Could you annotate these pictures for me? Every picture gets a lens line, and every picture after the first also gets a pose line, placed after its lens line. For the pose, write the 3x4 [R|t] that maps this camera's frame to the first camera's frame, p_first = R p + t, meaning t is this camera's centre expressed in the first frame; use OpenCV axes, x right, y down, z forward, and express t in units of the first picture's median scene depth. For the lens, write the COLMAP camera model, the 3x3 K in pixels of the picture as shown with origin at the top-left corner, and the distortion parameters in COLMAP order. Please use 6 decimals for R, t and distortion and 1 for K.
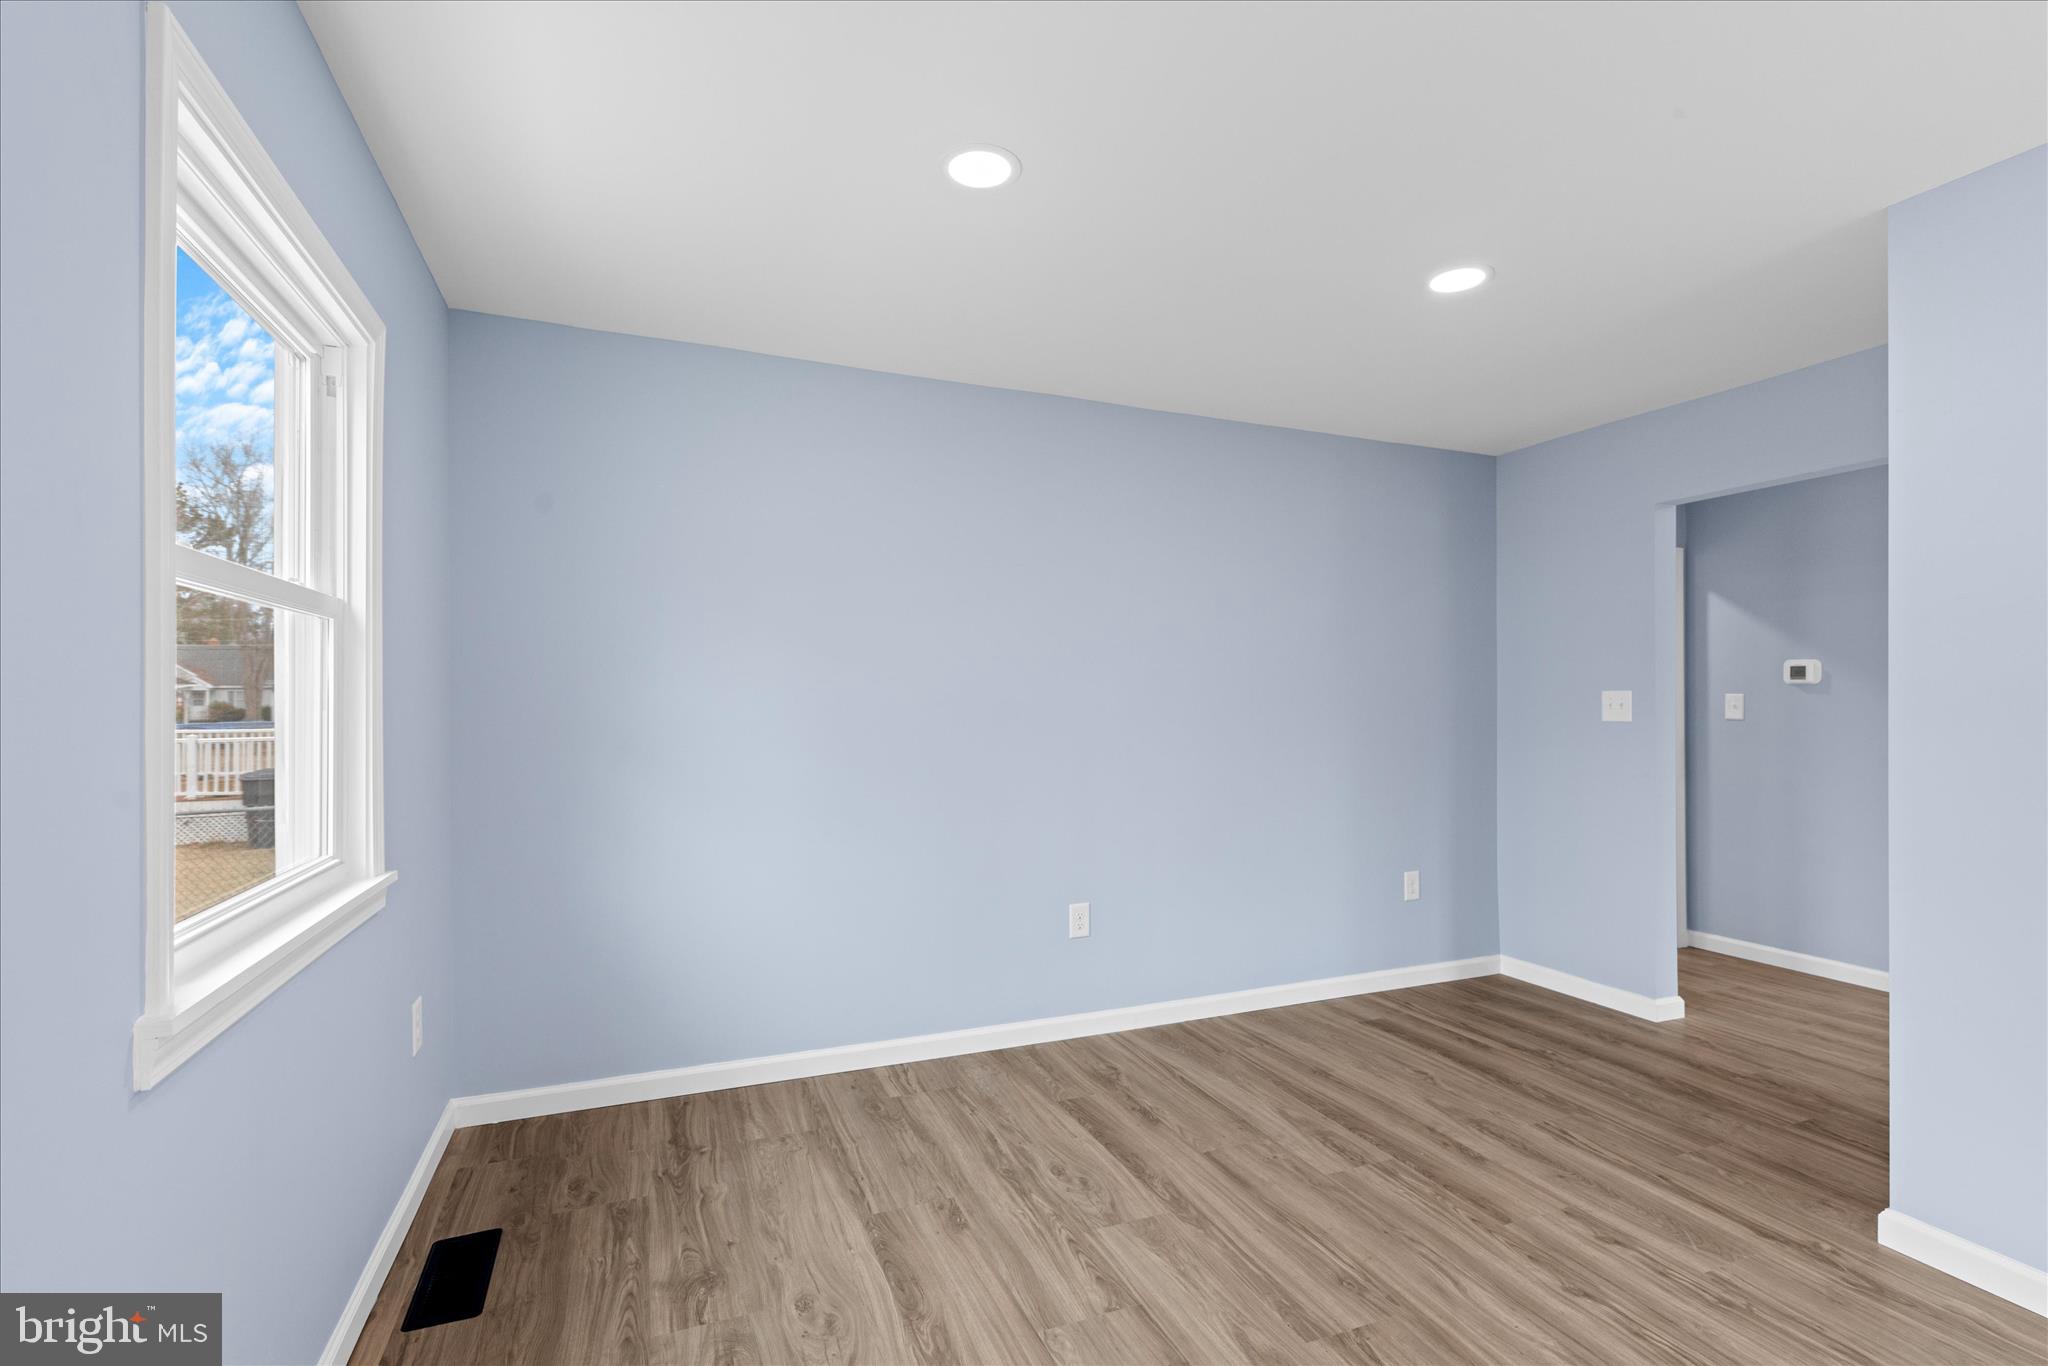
lens RADIAL K [[922.1, 0, 1033.5], [0, 922.1, 709.2], [0, 0, 1]] dist [0.001116, 0.000086]
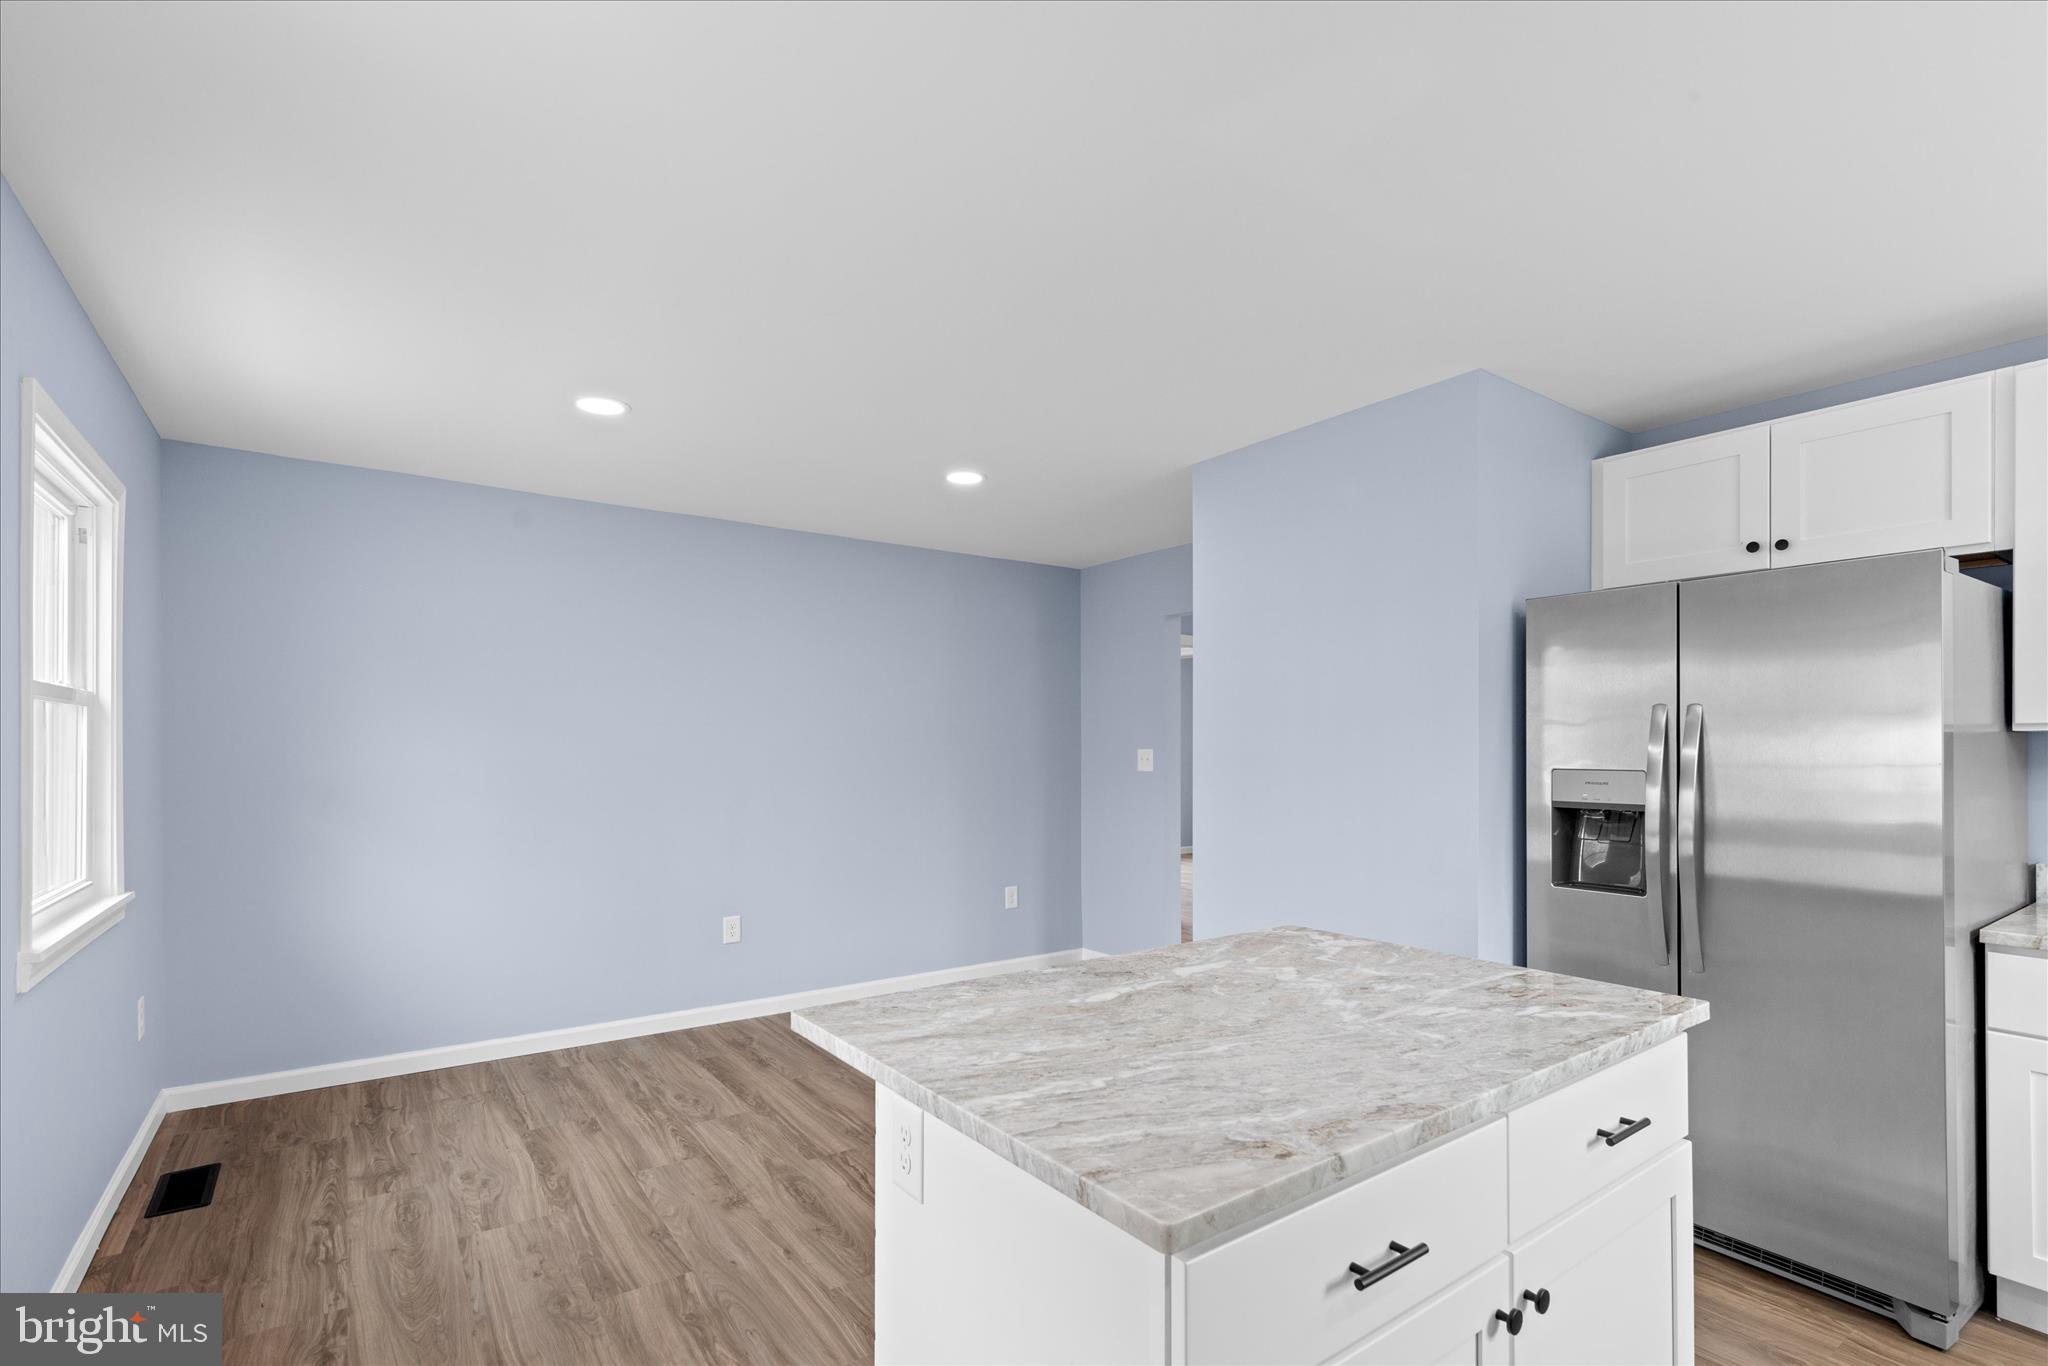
lens RADIAL K [[942.4, 0, 1024.4], [0, 942.4, 750.3], [0, 0, 1]] dist [0.004666, -0.000686]
pose [[0.974986, -0.000773, 0.222267, 0.217134], [0.001748, 0.999990, -0.004187, -0.018674], [-0.222261, 0.004471, 0.974977, -0.511277]]
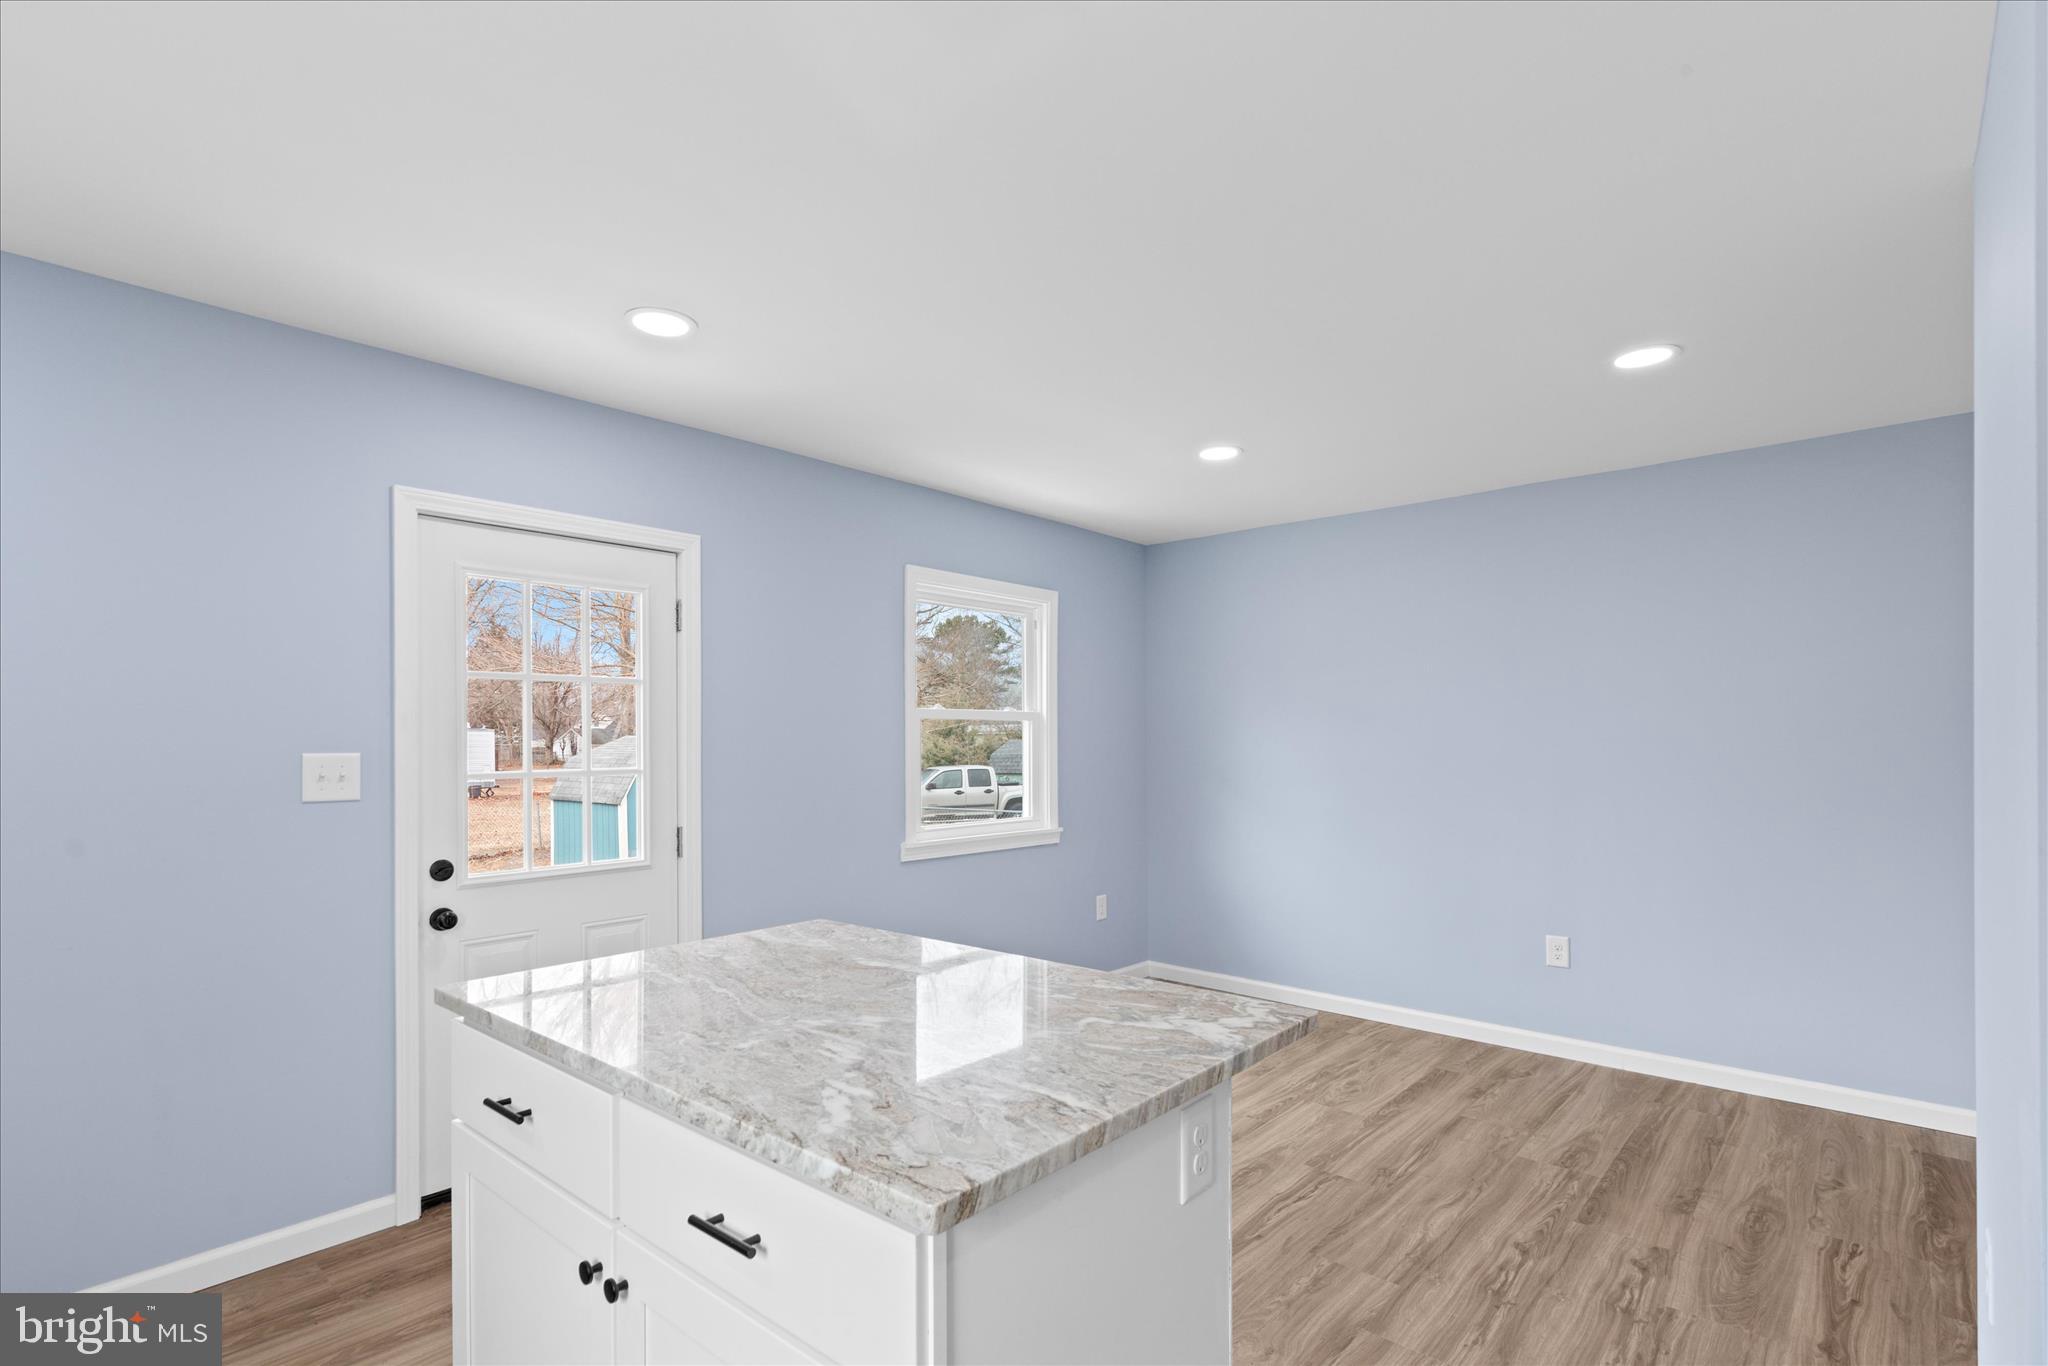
lens RADIAL K [[978.7, 0, 1020.7], [0, 978.7, 777.2], [0, 0, 1]] dist [0.012346, -0.000333]
pose [[0.435914, 0.029796, -0.899495, 1.147050], [-0.001582, 0.999476, 0.032341, -0.021635], [0.899987, -0.012675, 0.435733, -0.117774]]
